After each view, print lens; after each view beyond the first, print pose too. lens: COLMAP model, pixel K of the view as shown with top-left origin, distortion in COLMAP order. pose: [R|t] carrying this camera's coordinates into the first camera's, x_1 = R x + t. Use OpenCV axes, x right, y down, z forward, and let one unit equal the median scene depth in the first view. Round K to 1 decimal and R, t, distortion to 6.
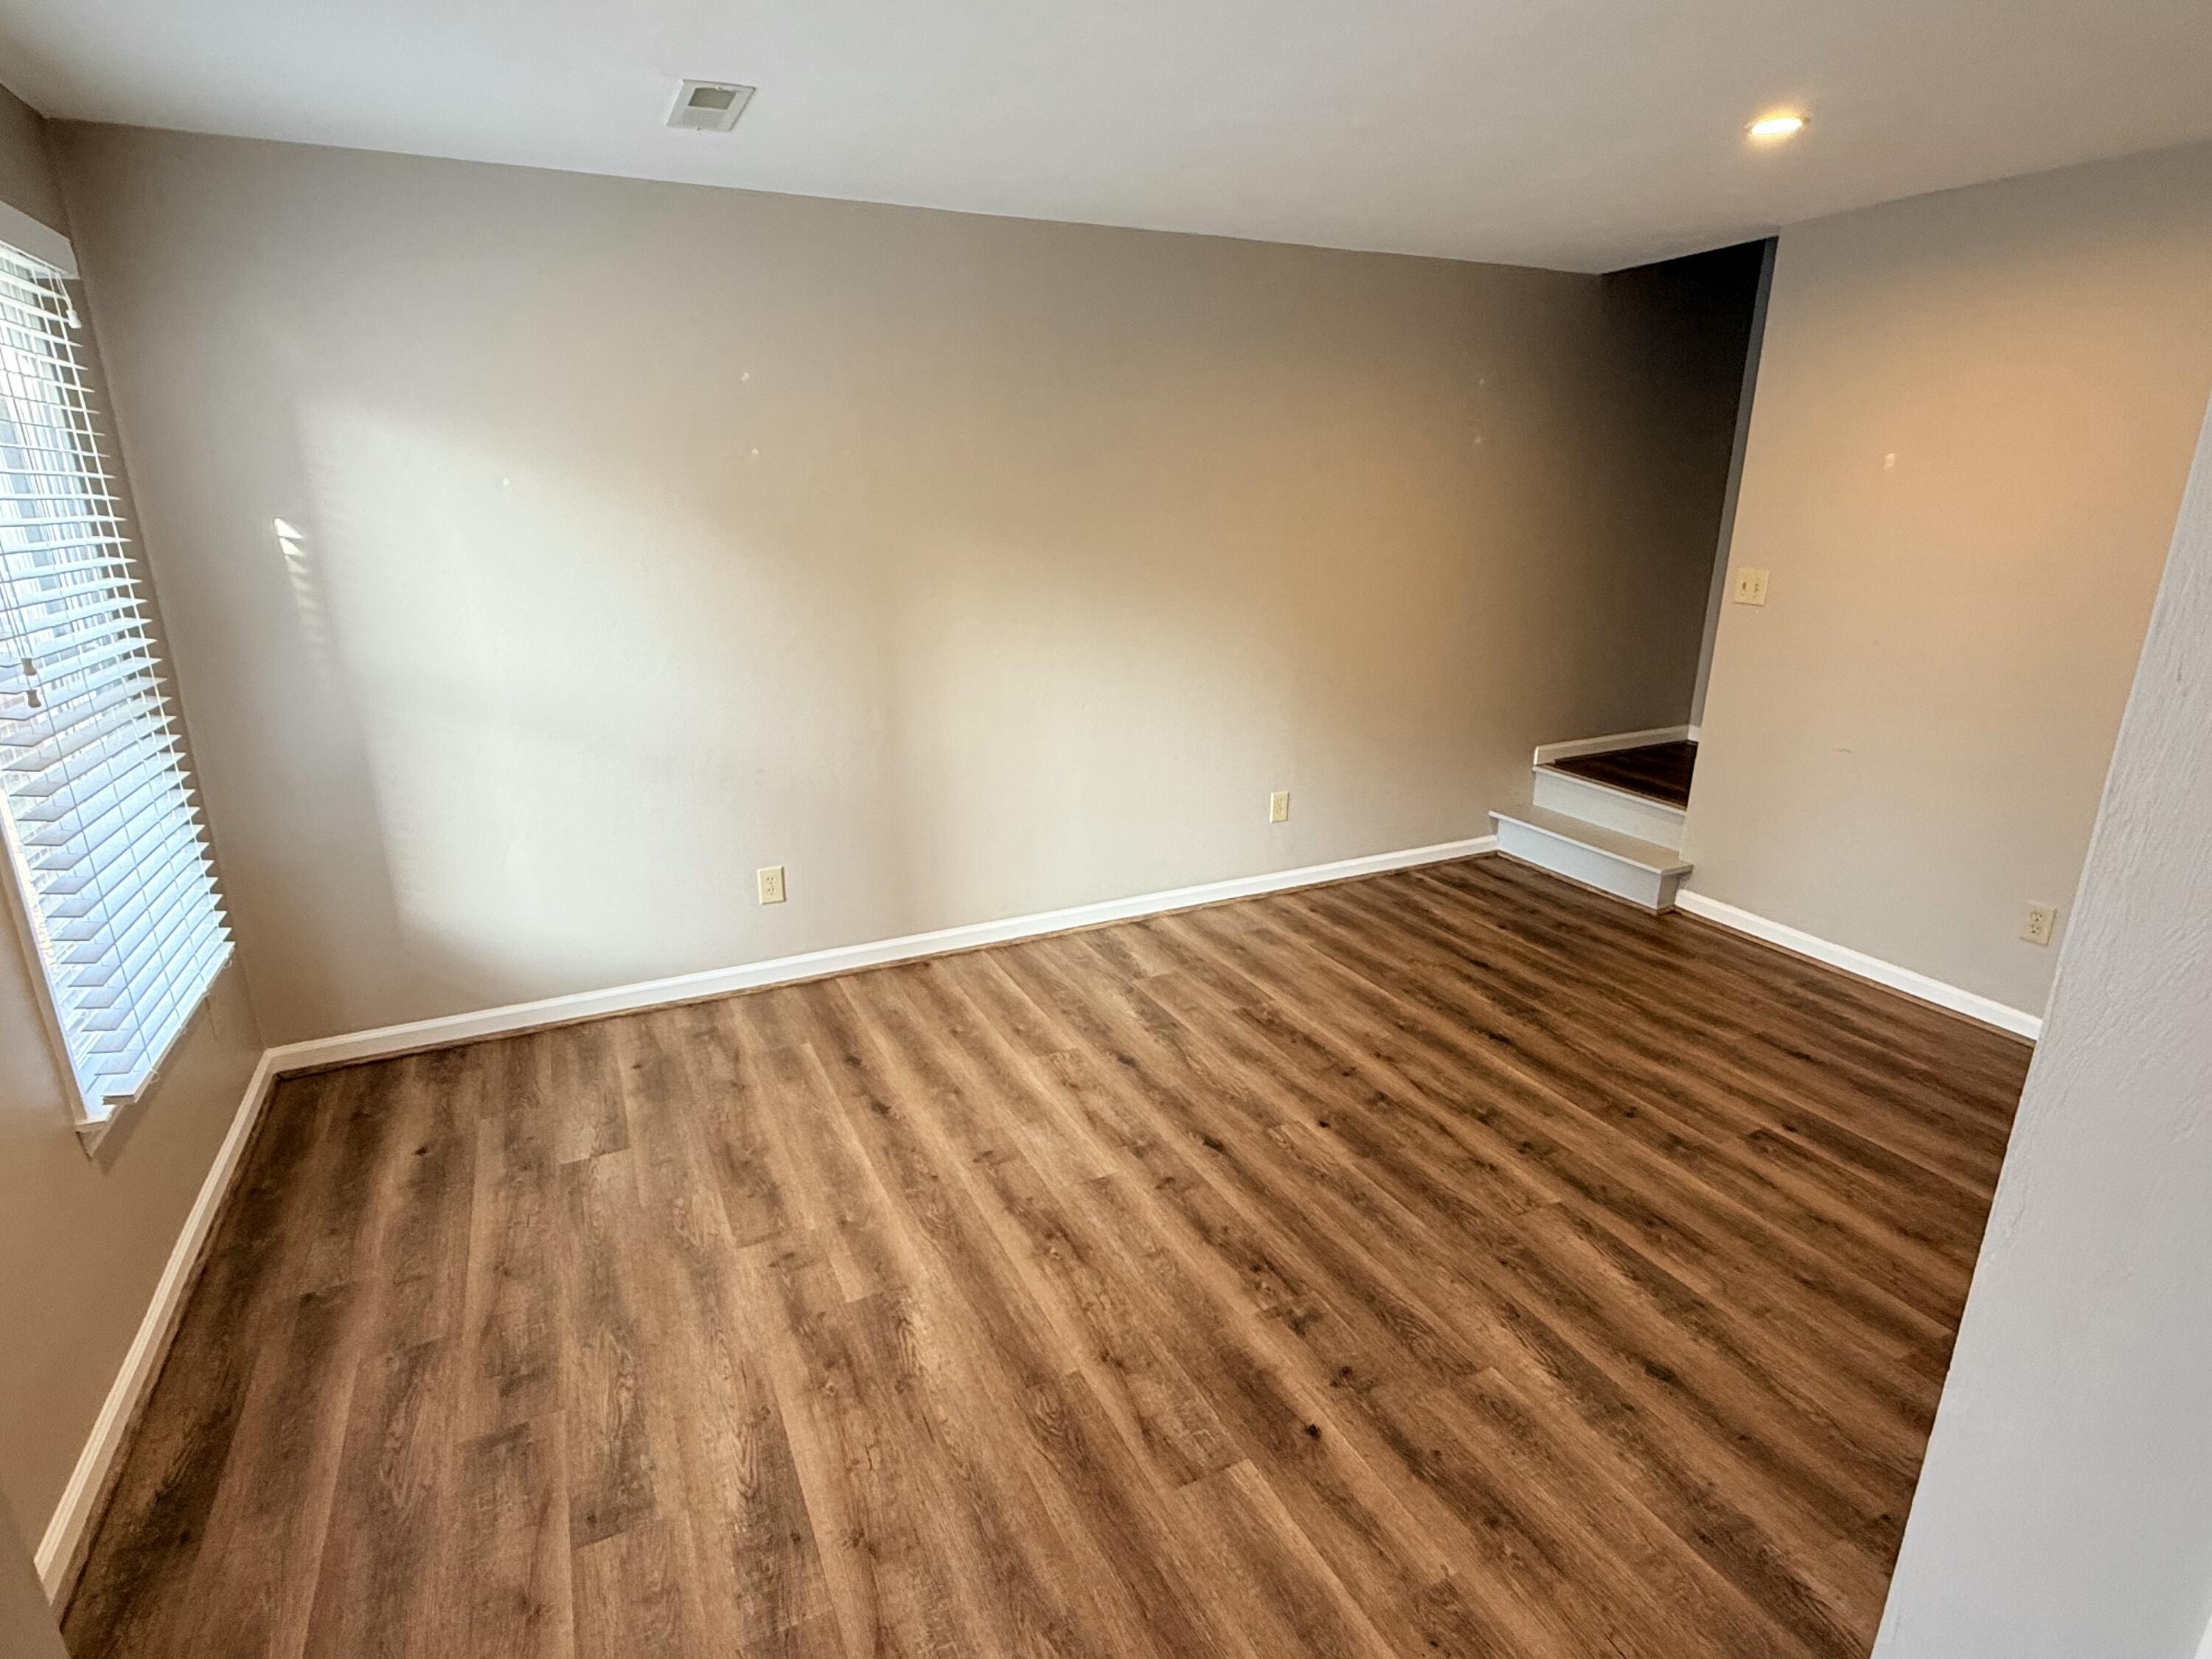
lens RADIAL K [[1136.2, 0, 1090.4], [0, 1136.2, 823.0], [0, 0, 1]] dist [0.000359, 0.000778]
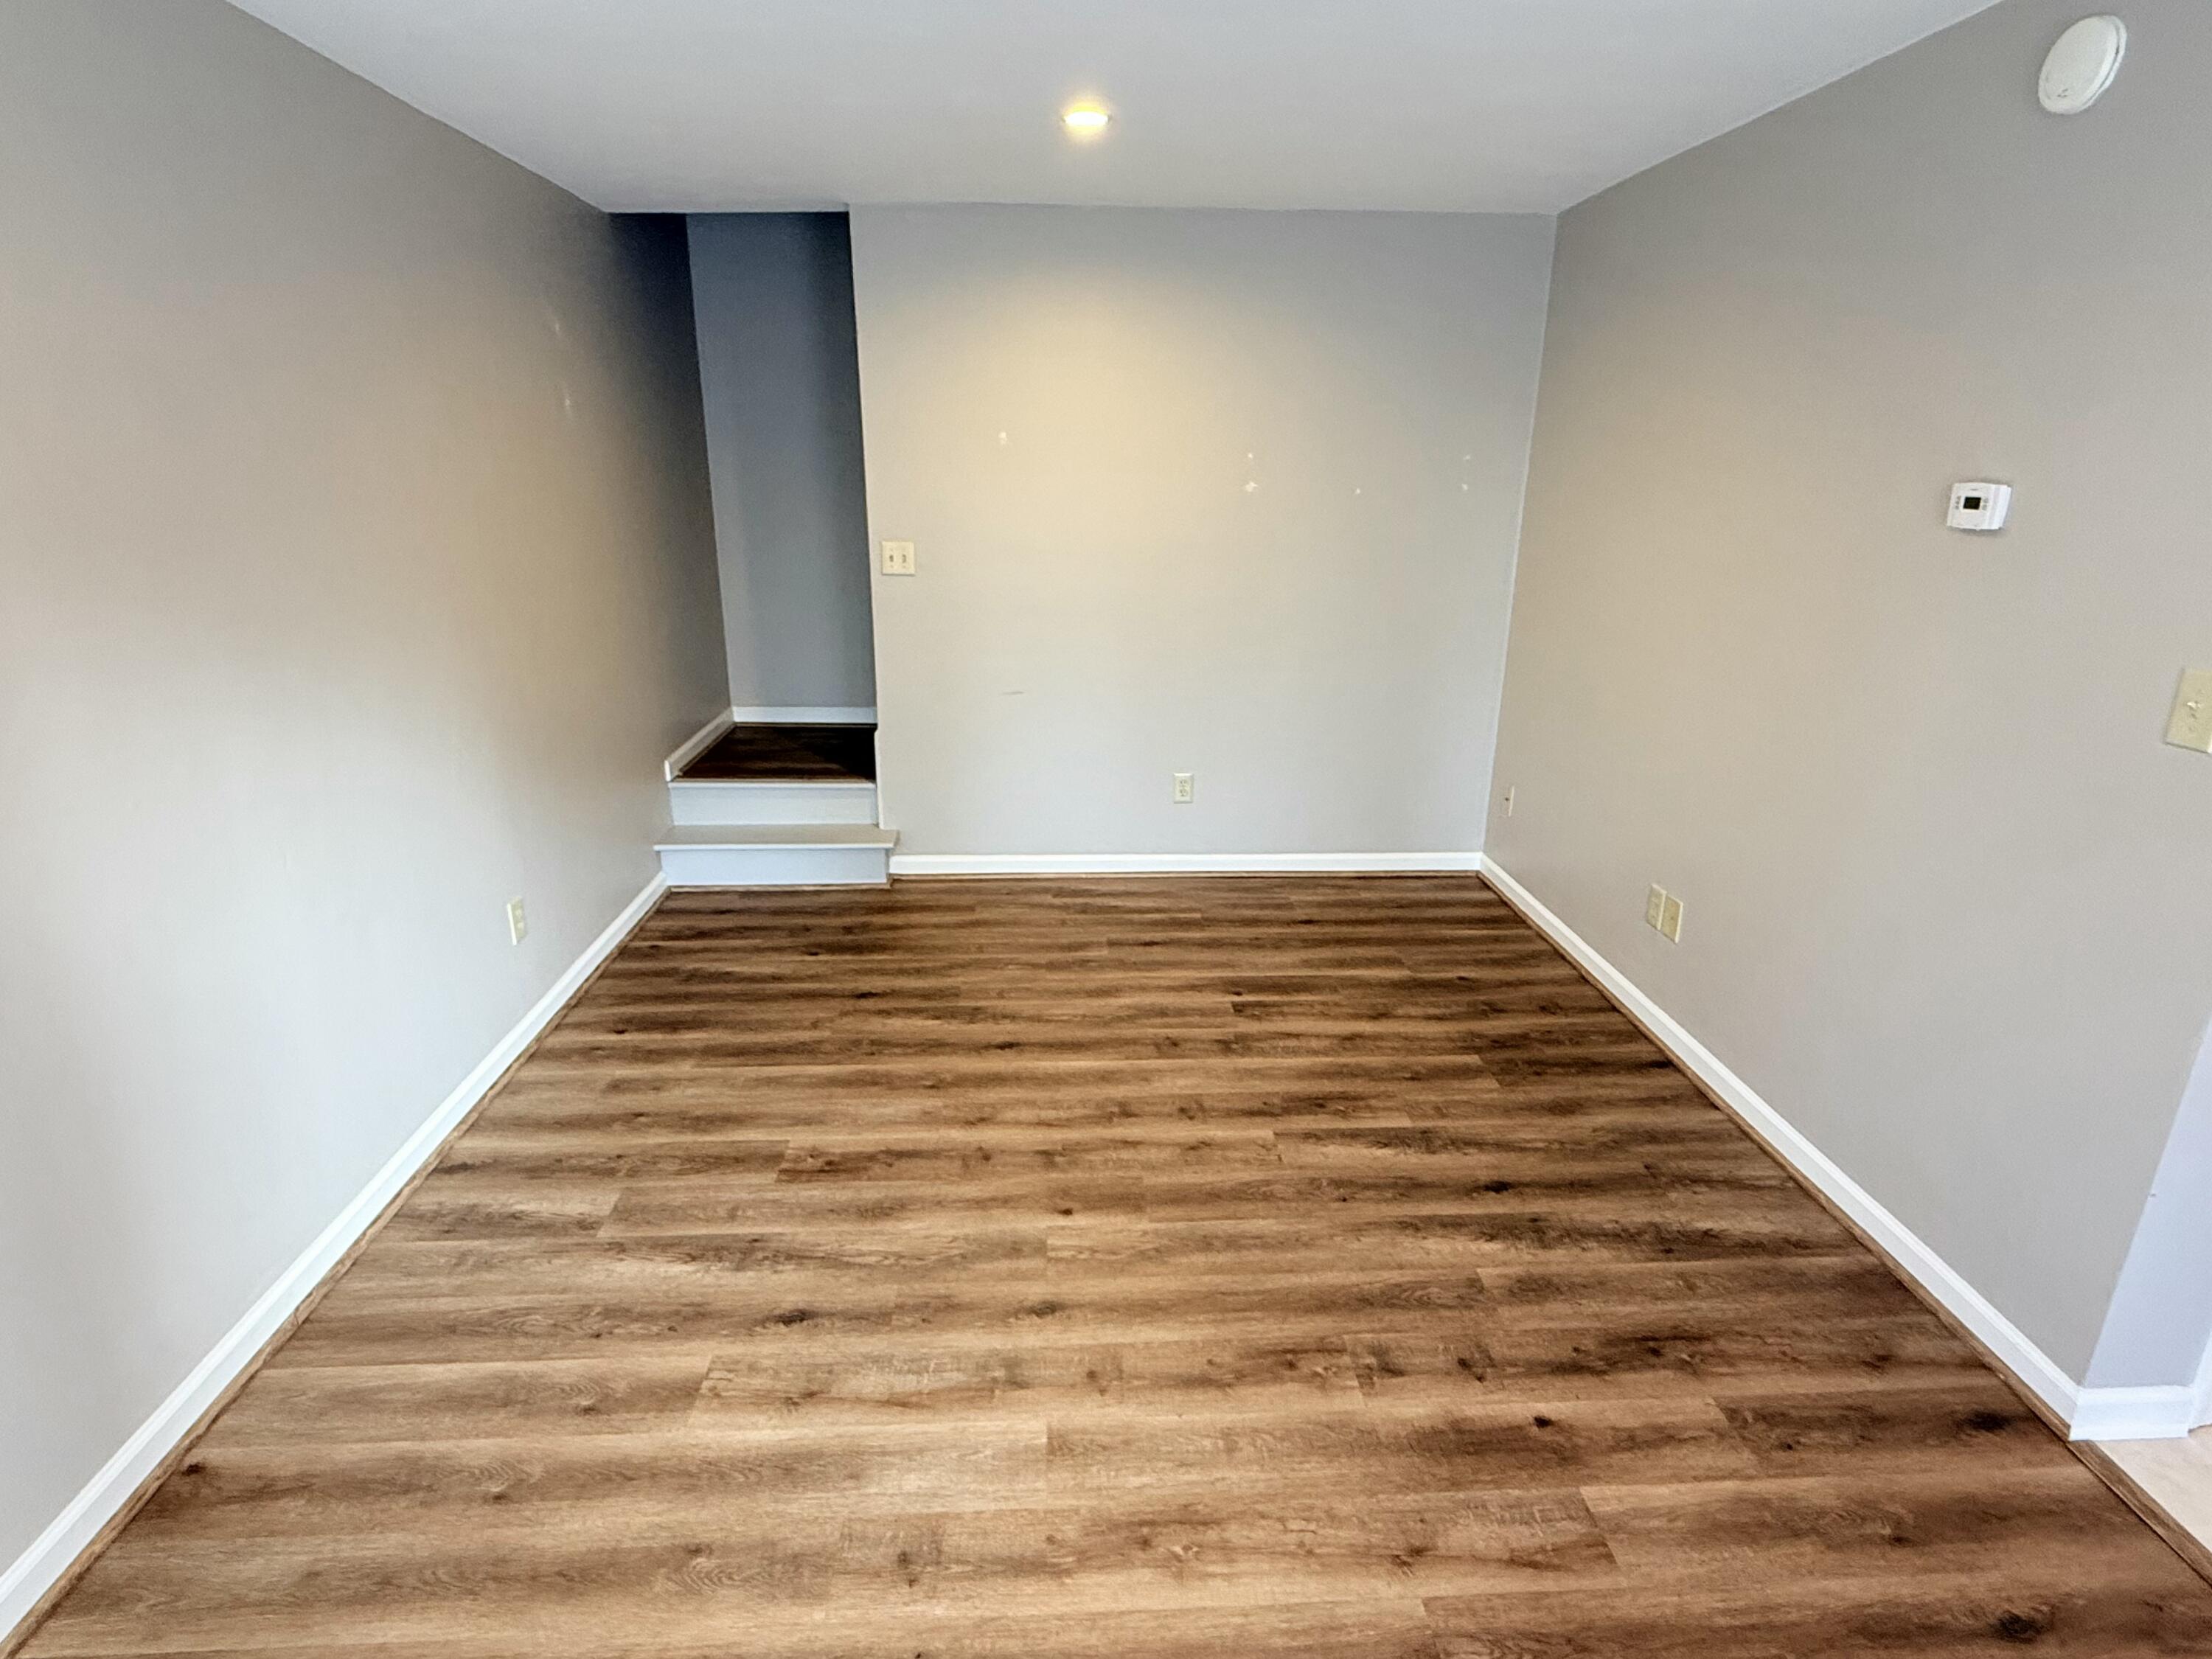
lens RADIAL K [[1136.2, 0, 1090.1], [0, 1136.2, 849.0], [0, 0, 1]] dist [0.000359, 0.000778]
pose [[0.391552, -0.295967, 0.871258, -0.445948], [0.261500, 0.943610, 0.203024, -0.160584], [-0.882216, 0.148339, 0.446868, 0.545945]]
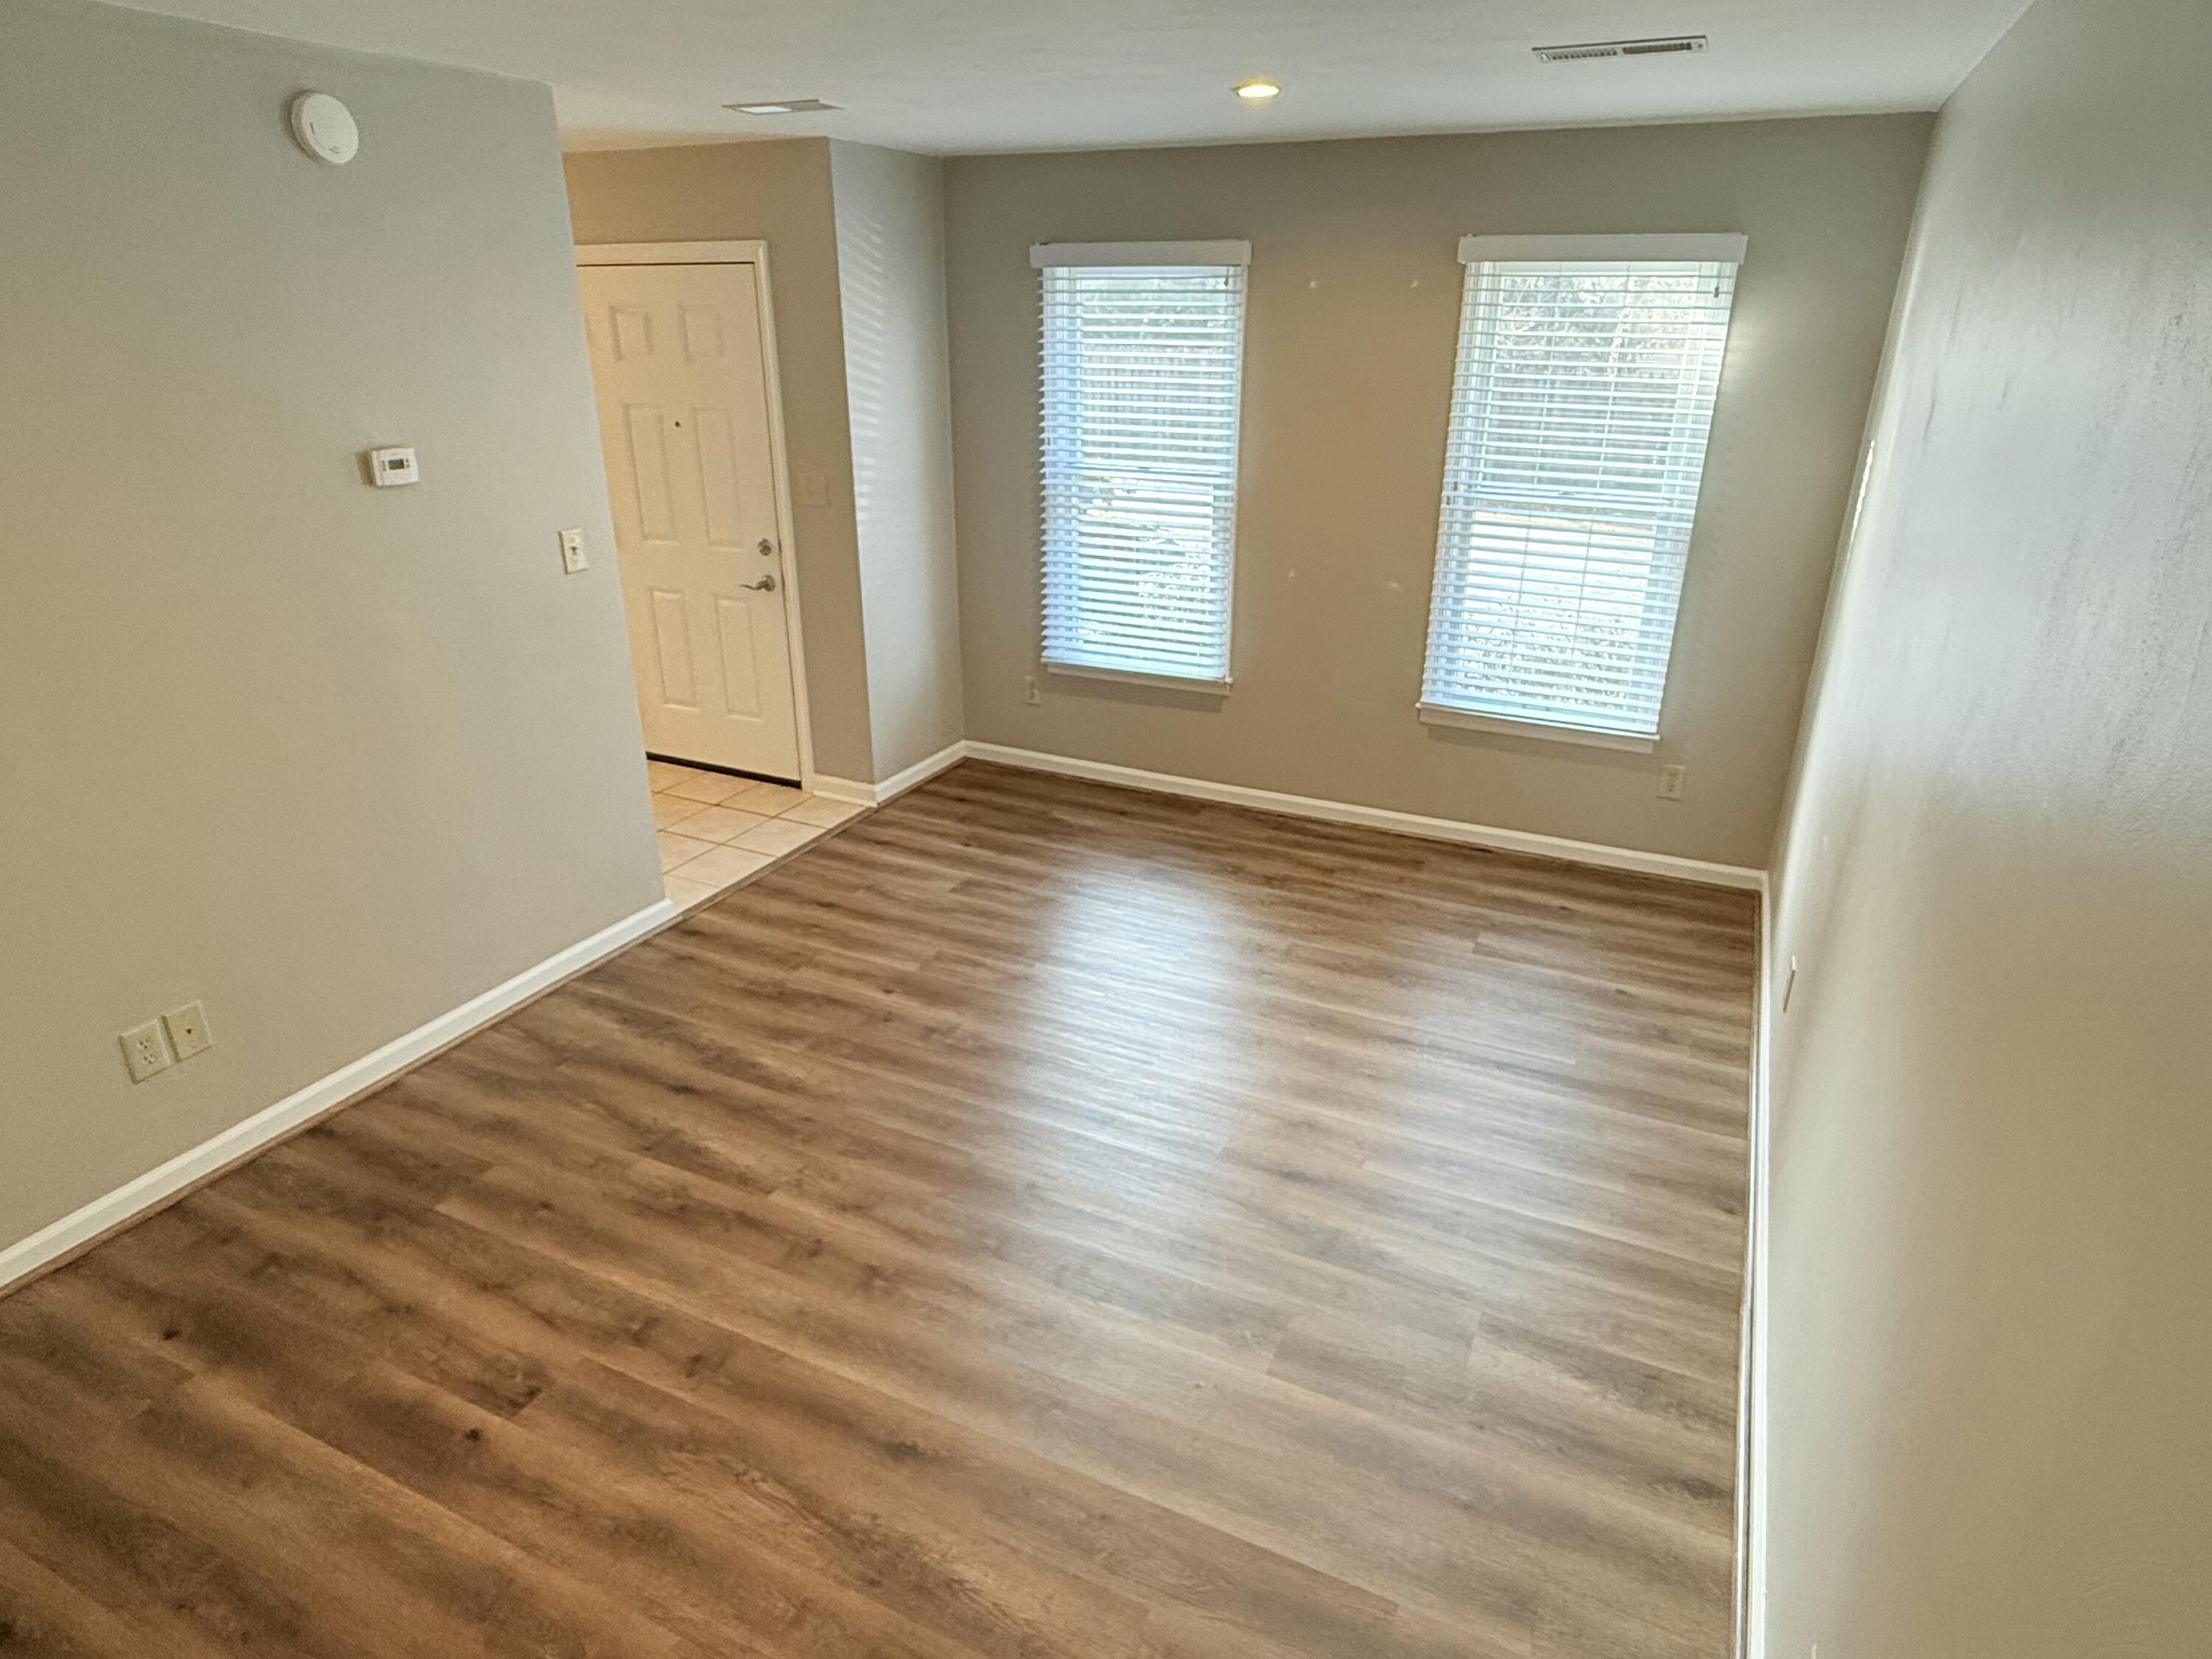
lens RADIAL K [[1284.6, 0, 1163.8], [0, 1284.6, 846.6], [0, 0, 1]] dist [-0.009576, 0.001463]
pose [[-0.749154, 0.252555, -0.612359, 0.657377], [-0.195311, 0.799141, 0.568531, -0.522587], [0.632947, 0.545518, -0.549353, 1.434913]]
